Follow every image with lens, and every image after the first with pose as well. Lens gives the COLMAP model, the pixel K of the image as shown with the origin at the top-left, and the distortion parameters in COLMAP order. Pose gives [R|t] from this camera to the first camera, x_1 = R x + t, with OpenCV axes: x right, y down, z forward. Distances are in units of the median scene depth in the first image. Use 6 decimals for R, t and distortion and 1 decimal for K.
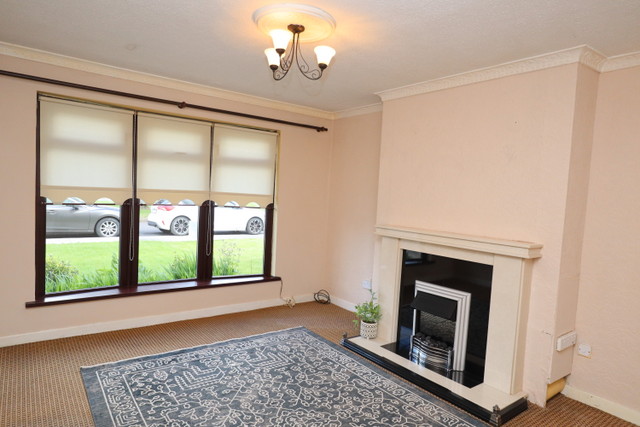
lens RADIAL K [[396.7, 0, 320.0], [0, 396.7, 213.5], [0, 0, 1]] dist [-0.001528, -0.000461]
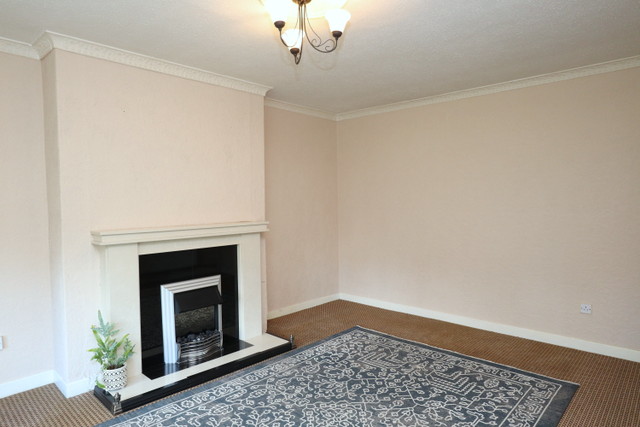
lens RADIAL K [[396.7, 0, 320.0], [0, 396.7, 213.5], [0, 0, 1]] dist [-0.001528, -0.000461]
pose [[-0.162013, -0.089396, 0.982731, -0.785881], [0.050331, 0.993843, 0.098705, -0.069858], [-0.985504, 0.065453, -0.156516, 0.925544]]
